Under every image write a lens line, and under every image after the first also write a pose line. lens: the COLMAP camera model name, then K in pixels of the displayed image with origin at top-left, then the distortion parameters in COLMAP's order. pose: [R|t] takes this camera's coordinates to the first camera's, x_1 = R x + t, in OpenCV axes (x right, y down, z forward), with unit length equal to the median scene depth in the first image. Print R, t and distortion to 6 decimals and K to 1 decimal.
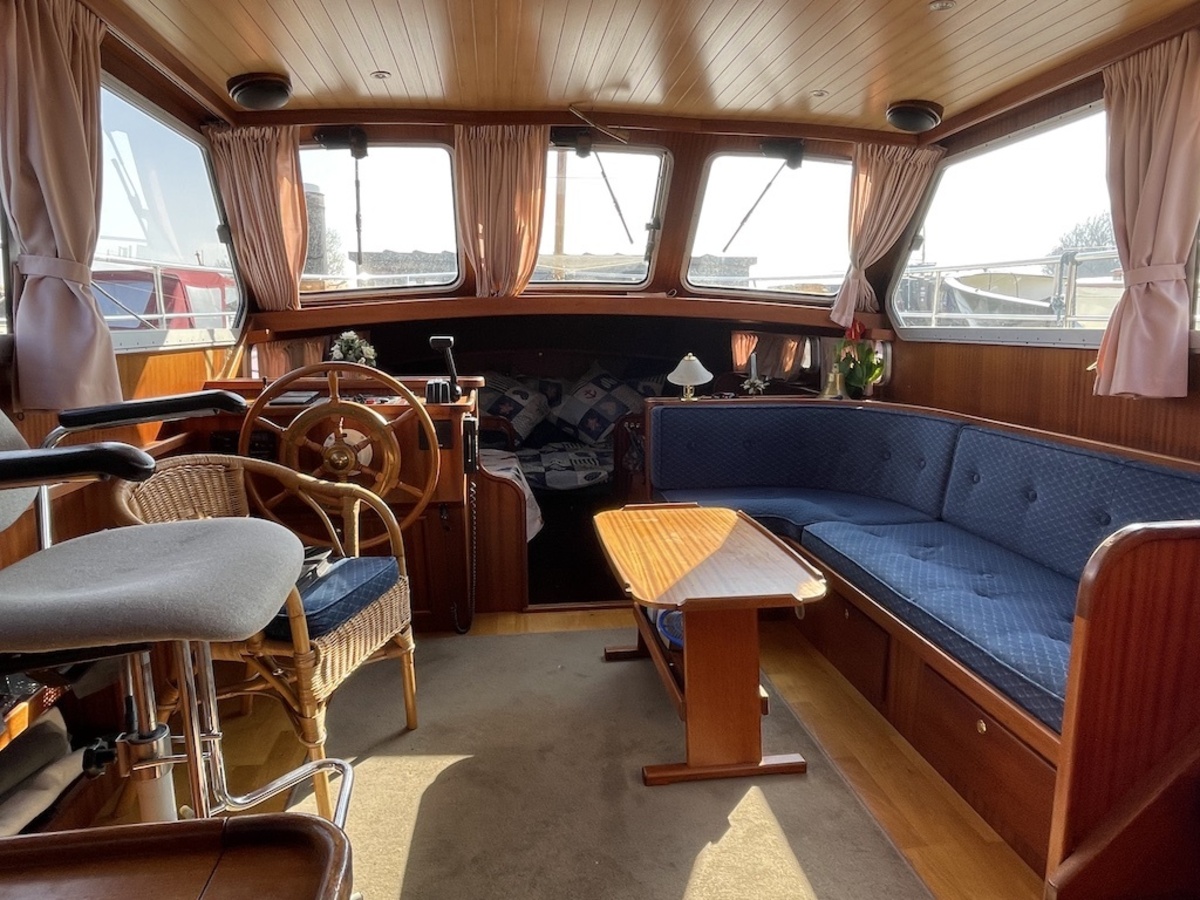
lens RADIAL K [[730.0, 0, 605.2], [0, 730.0, 450.3], [0, 0, 1]] dist [-0.000921, 0.000437]
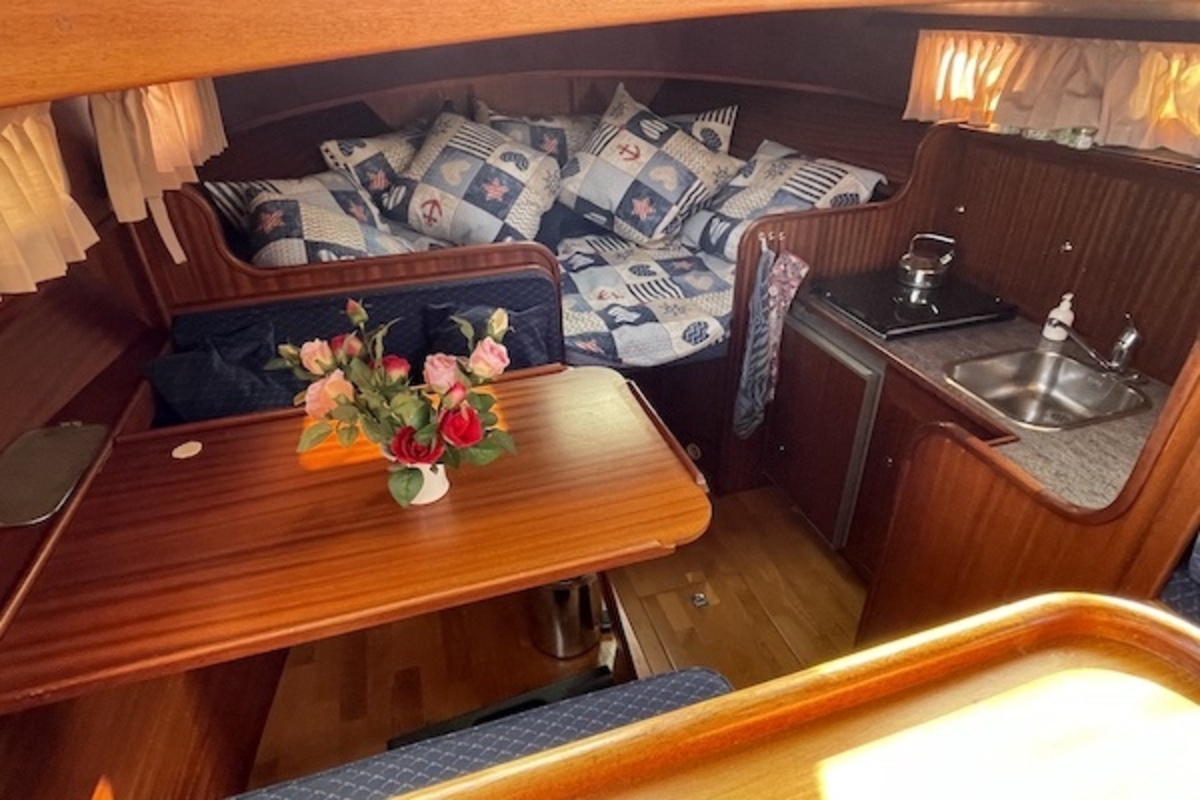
lens RADIAL K [[650.2, 0, 600.4], [0, 650.2, 401.1], [0, 0, 1]] dist [-0.001464, -0.001935]
pose [[0.986932, -0.095676, 0.129657, -0.135725], [0.041694, 0.928867, 0.368058, -0.087201], [-0.155649, -0.357843, 0.920718, 0.457205]]
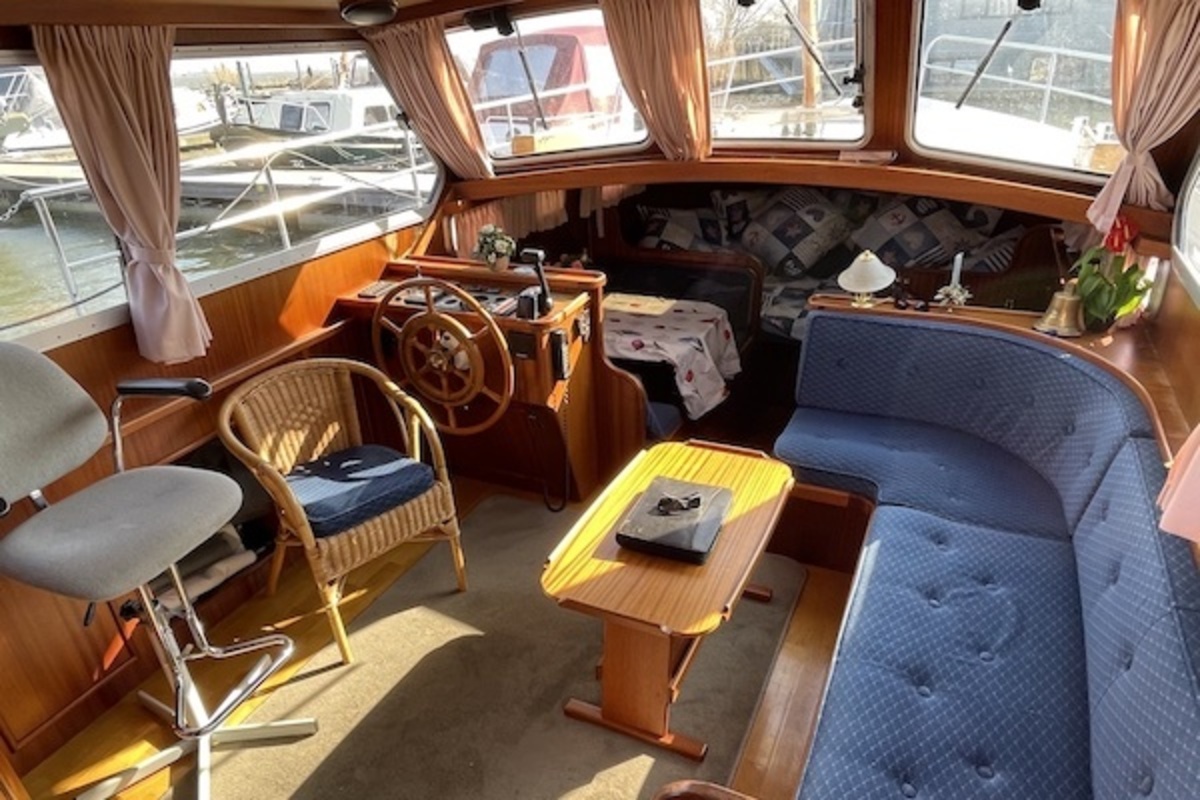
lens RADIAL K [[748.5, 0, 615.9], [0, 748.5, 441.3], [0, 0, 1]] dist [-0.005417, -0.000955]
pose [[0.840237, 0.228374, -0.491780, 0.195853], [-0.056133, 0.938739, 0.340027, -0.115245], [0.539306, -0.258098, 0.801582, 0.064039]]
